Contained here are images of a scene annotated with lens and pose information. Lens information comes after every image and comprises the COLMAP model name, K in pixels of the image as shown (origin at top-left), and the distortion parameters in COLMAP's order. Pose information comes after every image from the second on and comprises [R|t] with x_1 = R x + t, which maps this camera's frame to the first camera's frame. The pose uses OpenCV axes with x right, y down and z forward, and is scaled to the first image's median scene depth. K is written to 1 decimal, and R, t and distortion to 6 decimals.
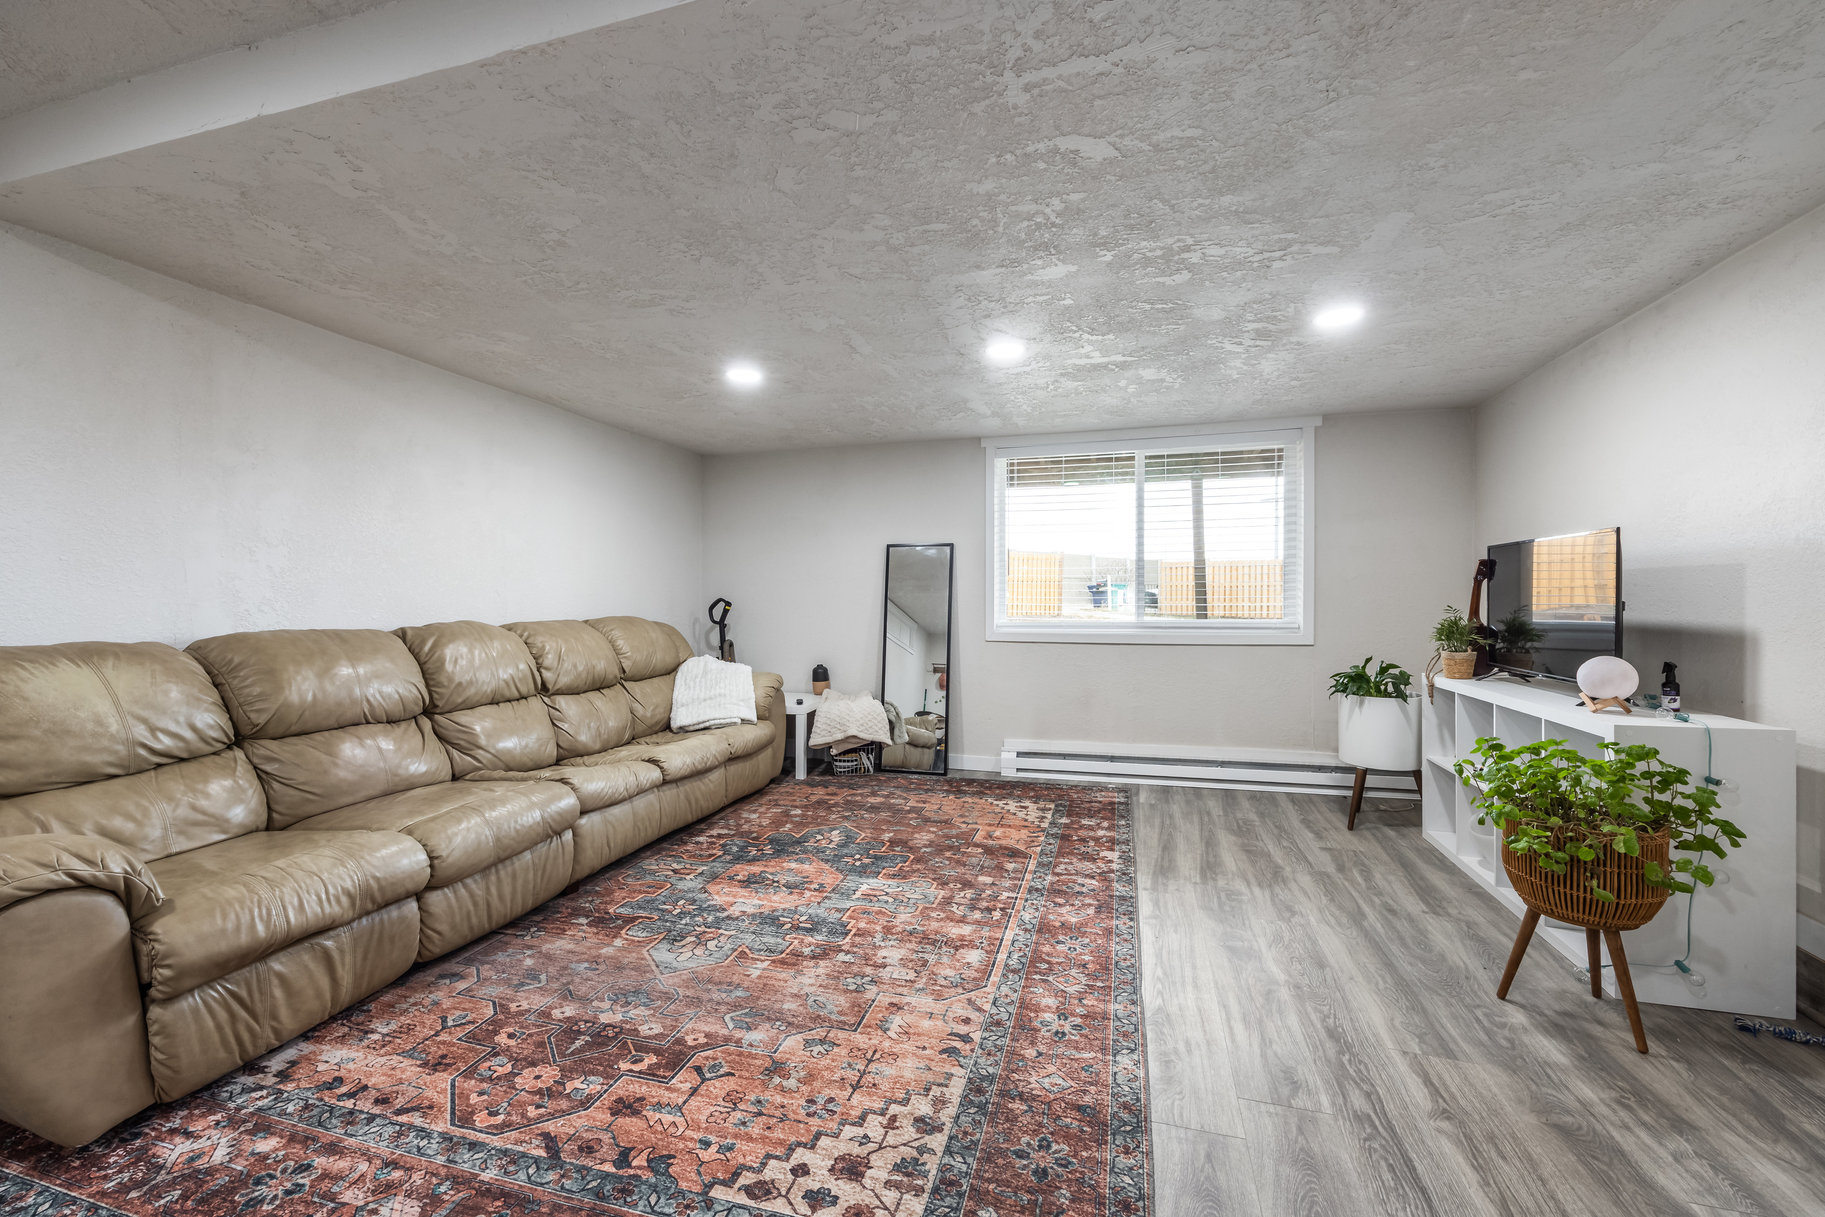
lens RADIAL K [[754.3, 0, 955.6], [0, 754.3, 603.8], [0, 0, 1]] dist [-0.000089, 0.000109]
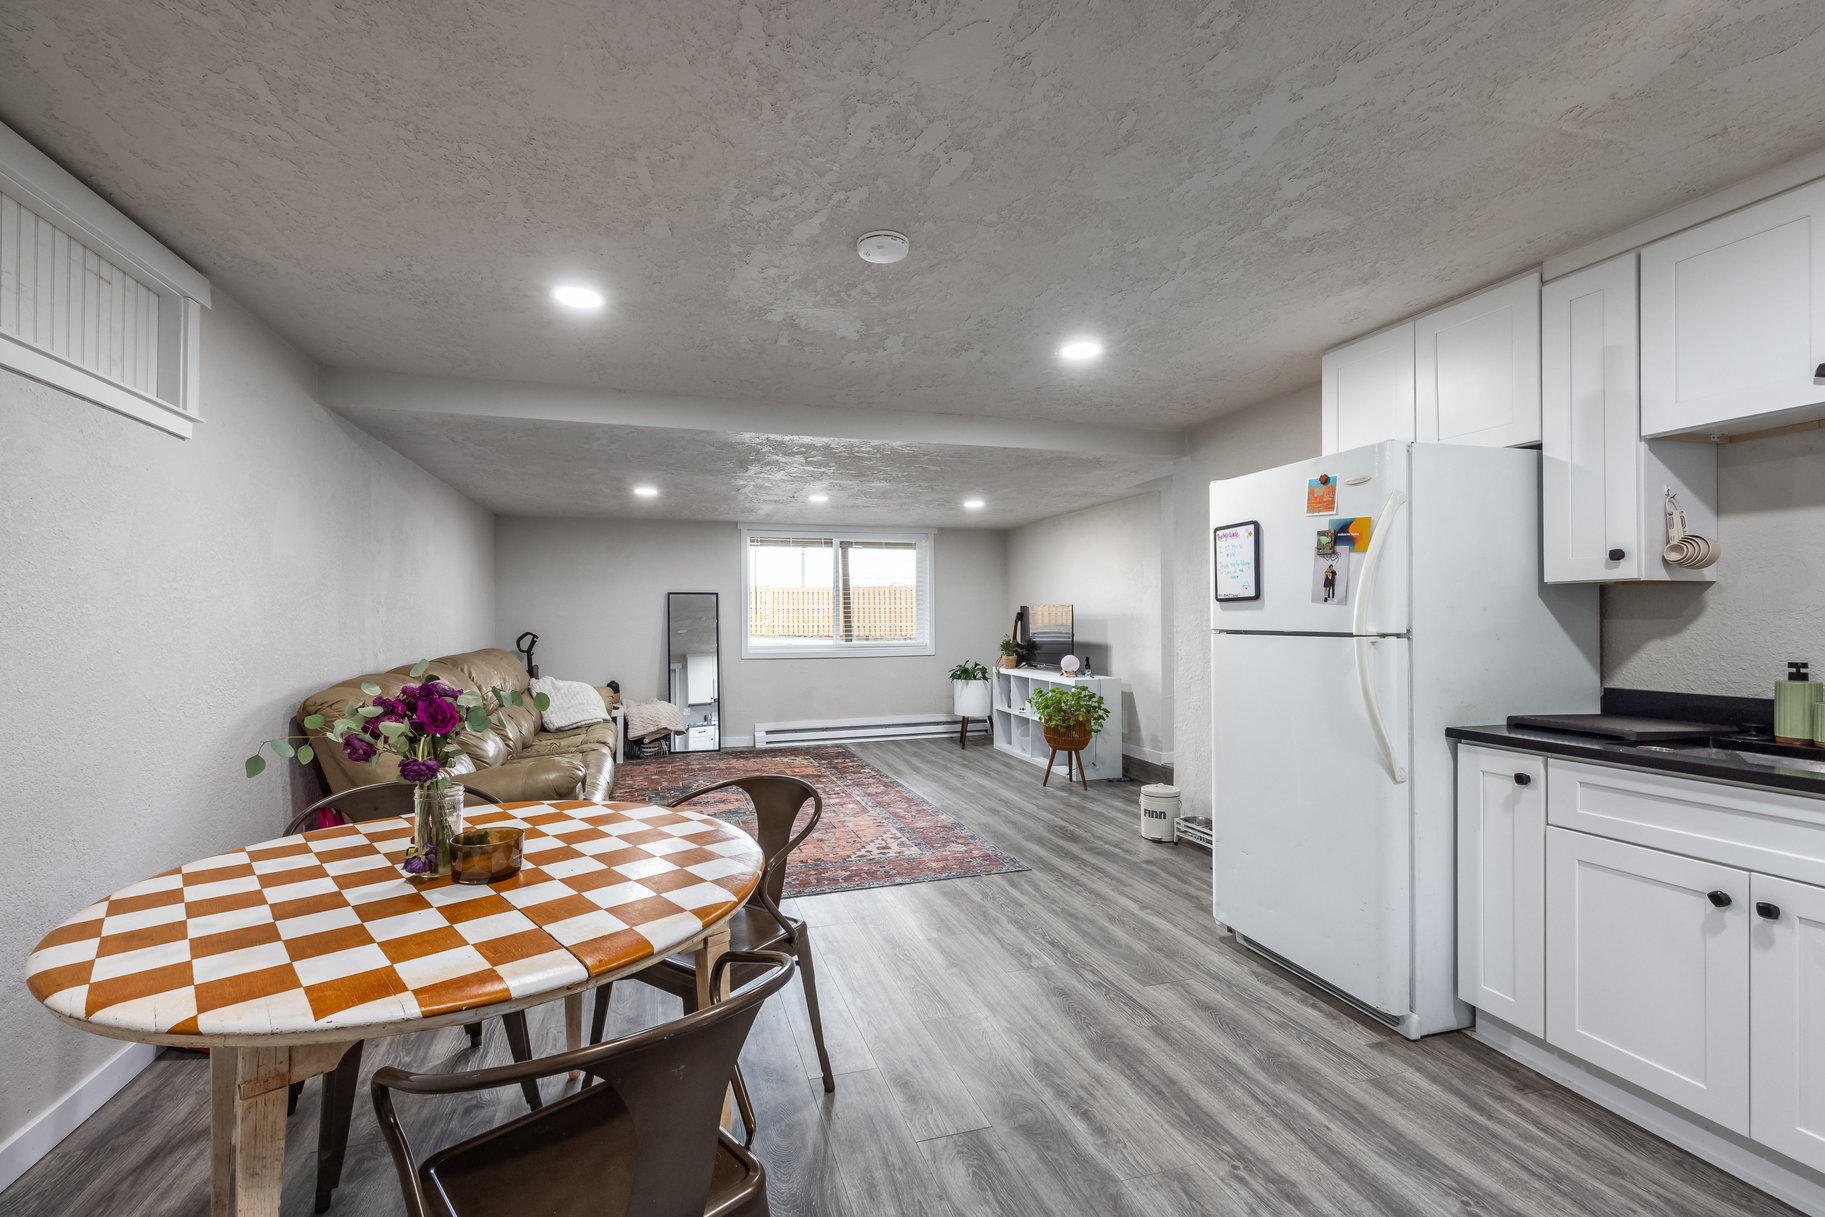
lens RADIAL K [[754.3, 0, 907.5], [0, 754.3, 616.8], [0, 0, 1]] dist [-0.000089, 0.000109]
pose [[0.845112, -0.002405, 0.534584, -0.986184], [0.005650, 0.999974, -0.004434, -0.051989], [-0.534559, 0.006768, 0.845104, -0.882685]]
